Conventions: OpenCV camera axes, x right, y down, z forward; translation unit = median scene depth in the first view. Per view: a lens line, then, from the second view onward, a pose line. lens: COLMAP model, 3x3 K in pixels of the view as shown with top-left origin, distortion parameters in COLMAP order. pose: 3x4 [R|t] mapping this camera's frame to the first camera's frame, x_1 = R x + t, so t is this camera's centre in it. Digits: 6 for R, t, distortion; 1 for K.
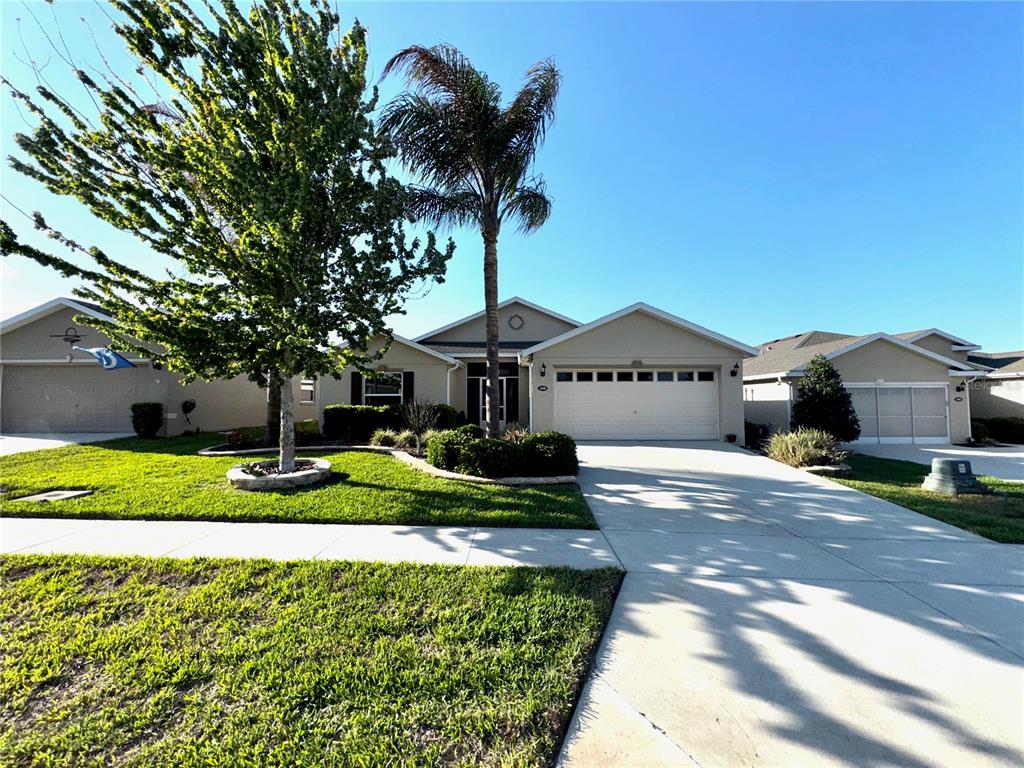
lens RADIAL K [[410.4, 0, 511.2], [0, 410.4, 381.7], [0, 0, 1]] dist [0.001151, 0.000370]
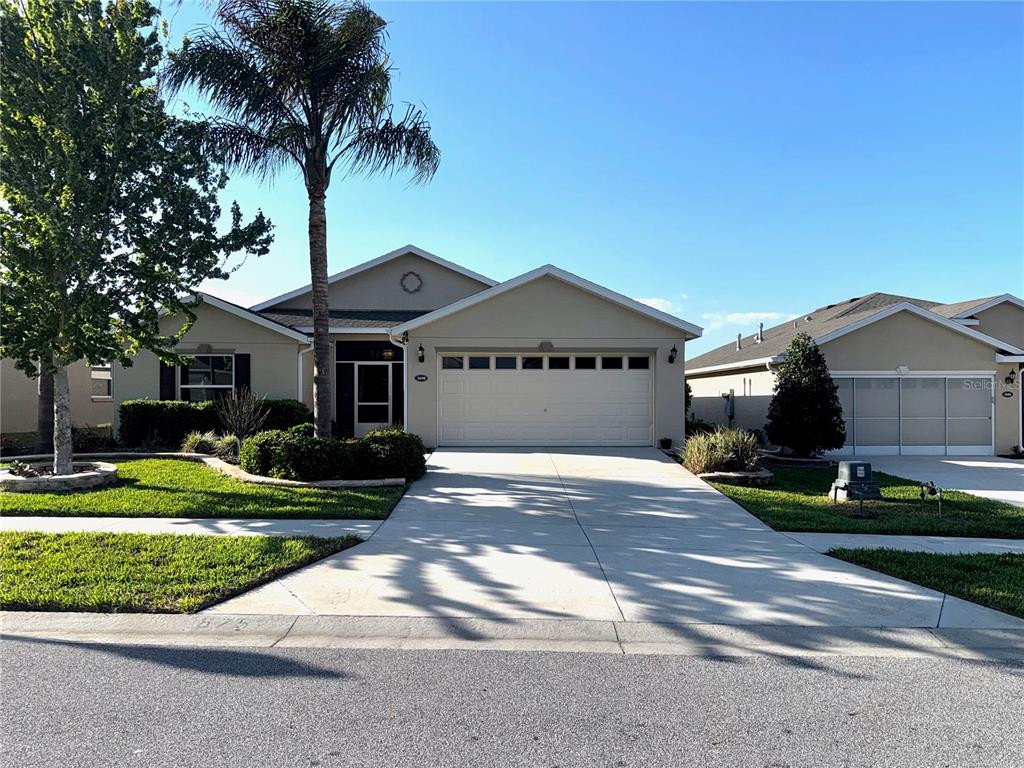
lens RADIAL K [[719.4, 0, 516.7], [0, 719.4, 390.2], [0, 0, 1]] dist [0.039057, -0.032887]
pose [[0.999013, 0.001970, 0.044381, 0.215399], [-0.003523, 0.999384, 0.034930, -0.009278], [-0.044285, -0.035052, 0.998404, -0.357211]]
